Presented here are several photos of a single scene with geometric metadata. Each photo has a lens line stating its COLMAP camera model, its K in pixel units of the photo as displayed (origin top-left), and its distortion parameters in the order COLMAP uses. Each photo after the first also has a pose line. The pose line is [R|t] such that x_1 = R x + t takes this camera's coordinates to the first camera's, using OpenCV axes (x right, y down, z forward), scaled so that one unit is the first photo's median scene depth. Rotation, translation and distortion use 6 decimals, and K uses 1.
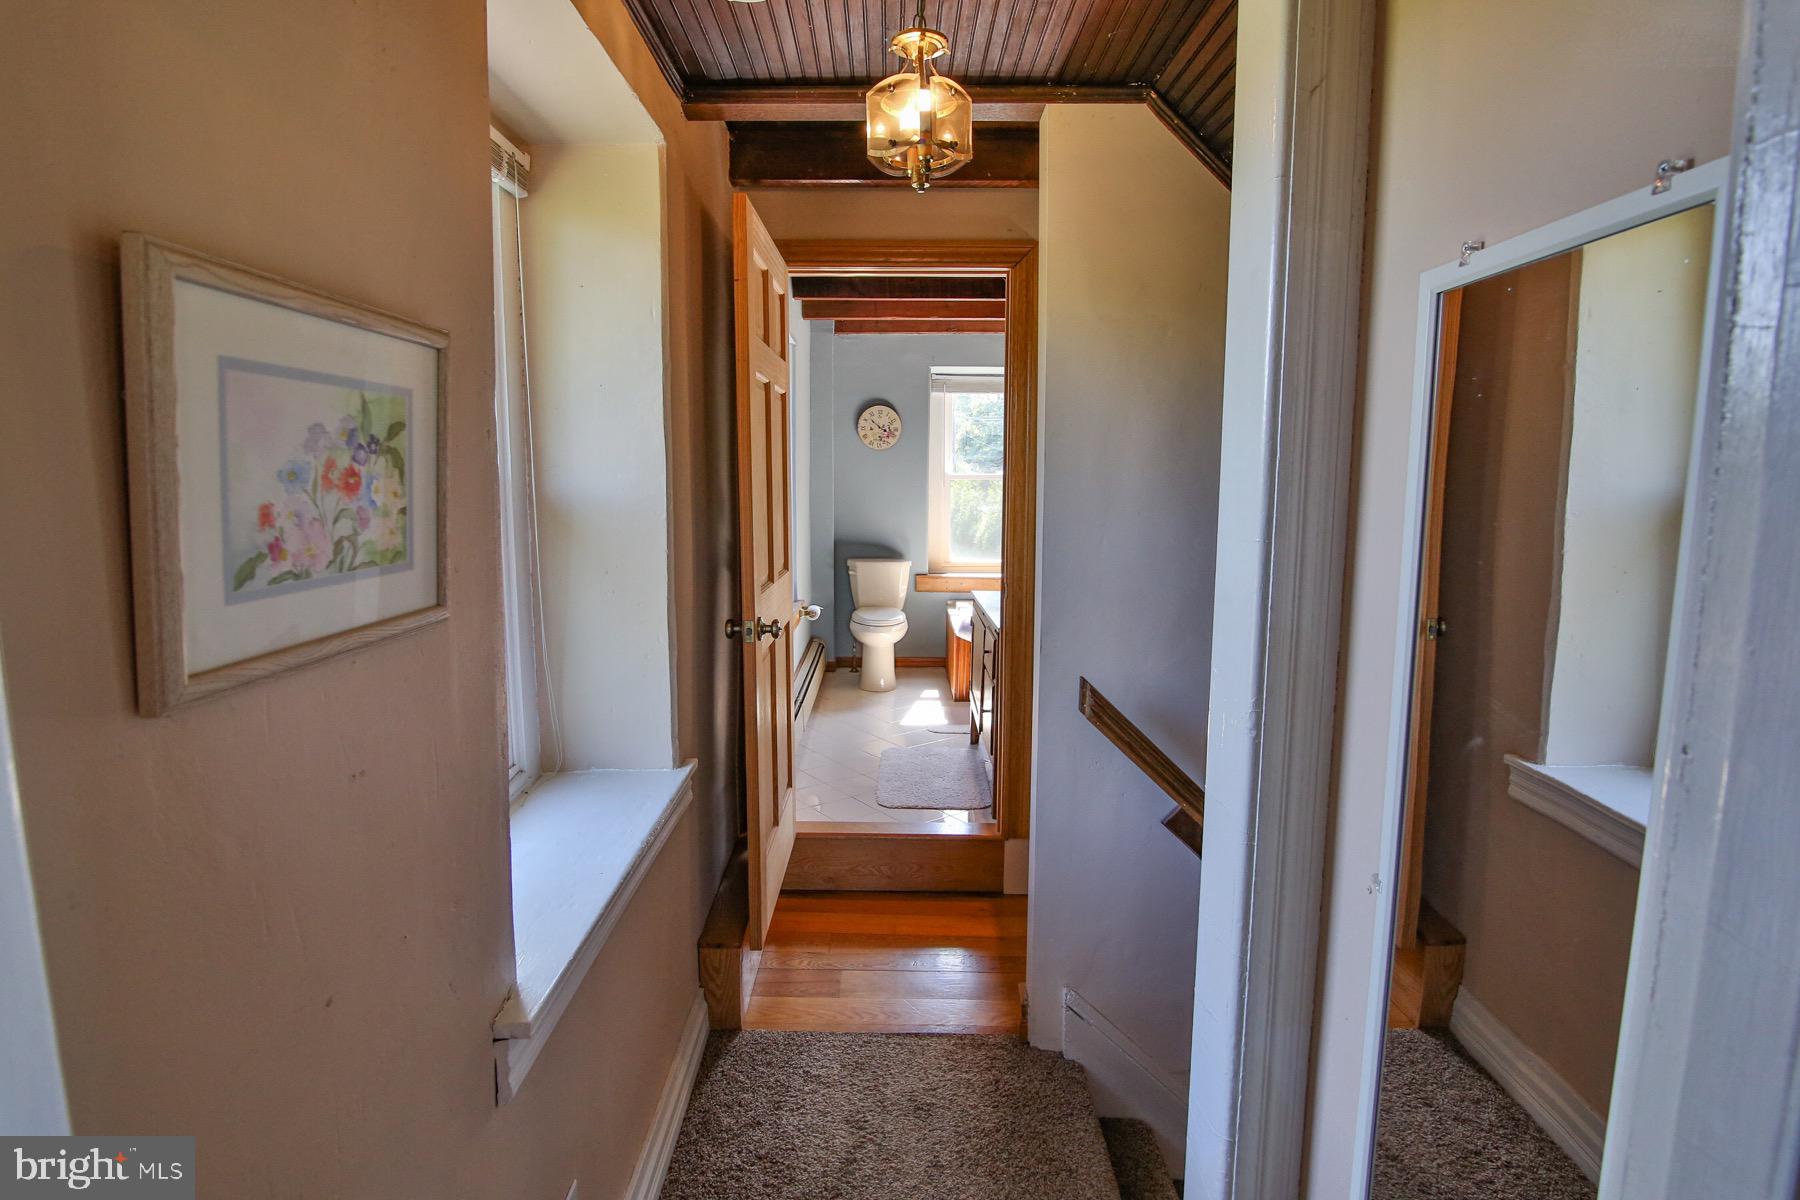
lens RADIAL K [[877.8, 0, 899.2], [0, 877.8, 592.5], [0, 0, 1]] dist [-0.020996, 0.000322]
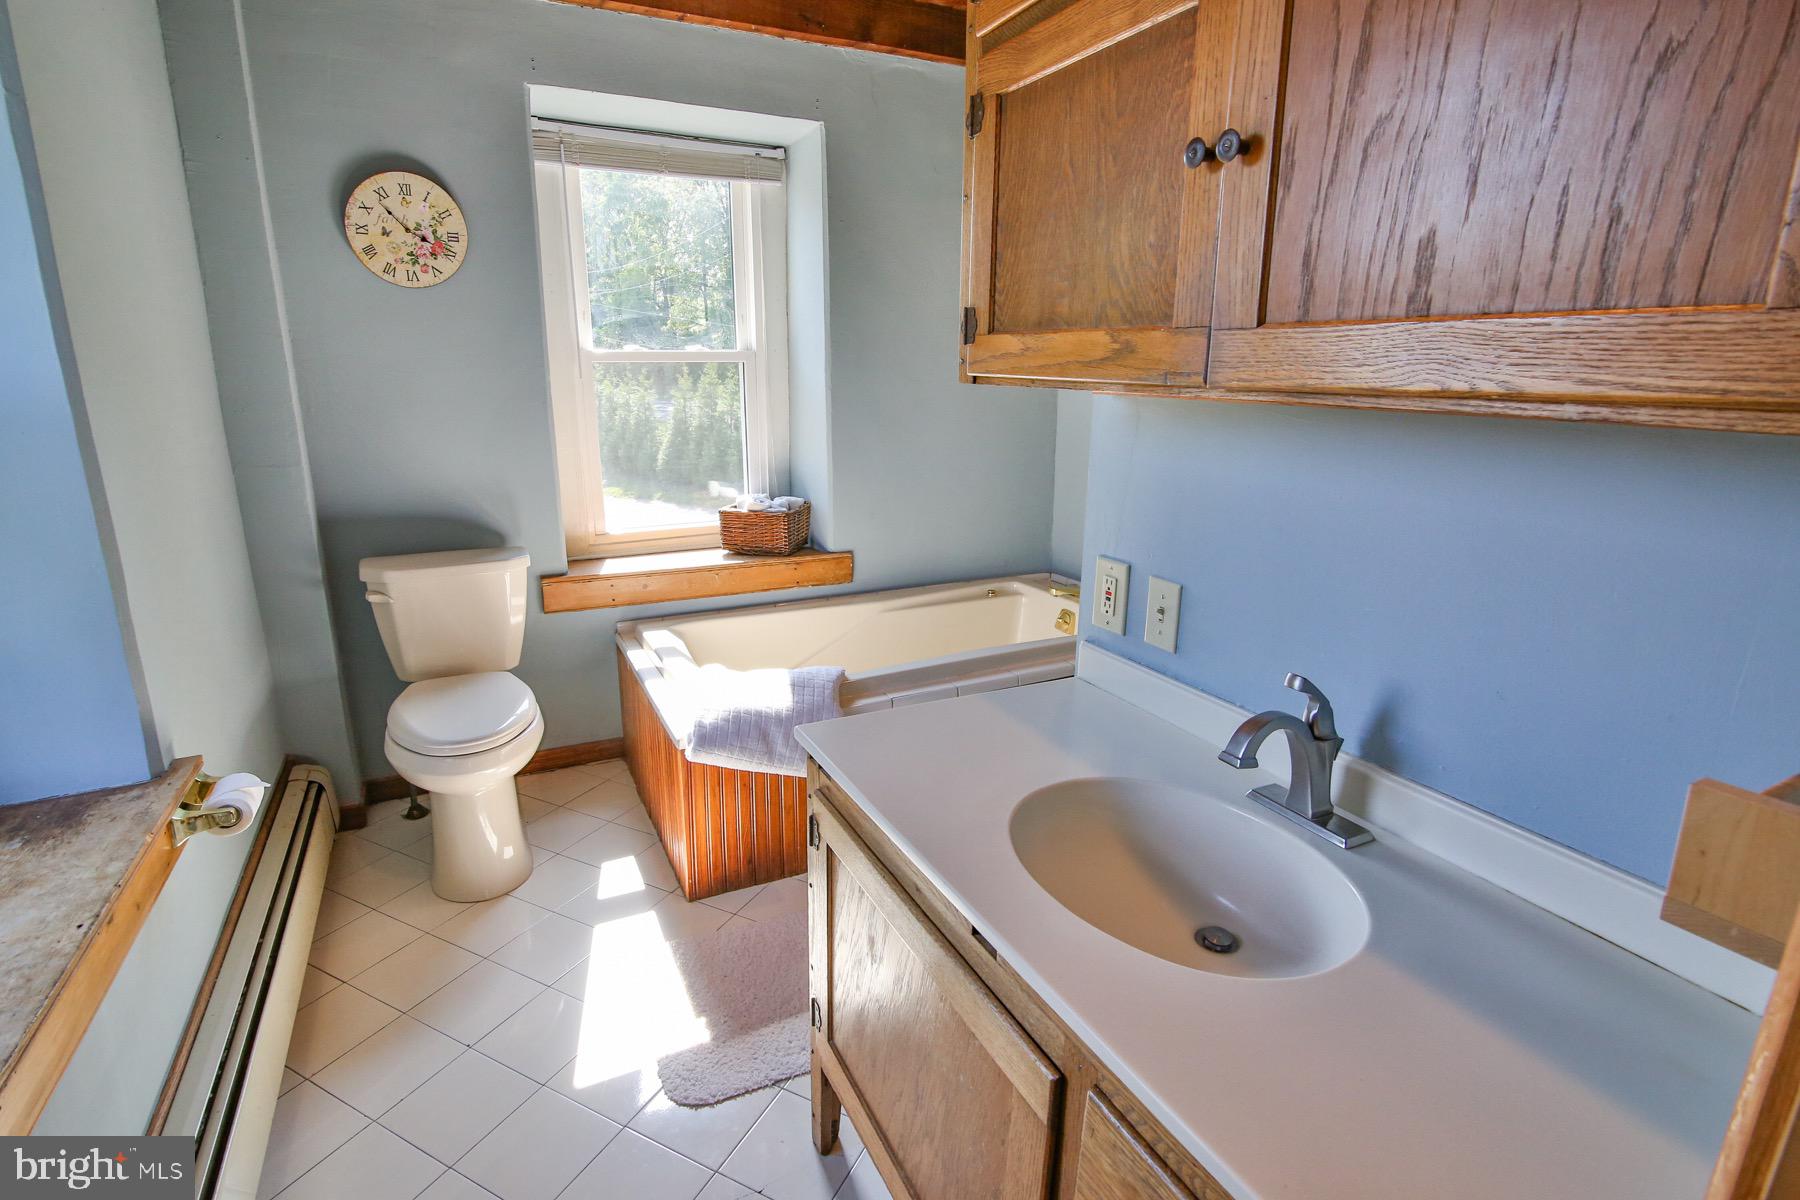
lens RADIAL K [[877.8, 0, 899.2], [0, 877.8, 592.5], [0, 0, 1]] dist [-0.020996, 0.000322]
pose [[0.896630, -0.110303, 0.428821, -0.009408], [0.055507, 0.988835, 0.138290, -0.065734], [-0.439287, -0.100192, 0.892742, 0.527202]]
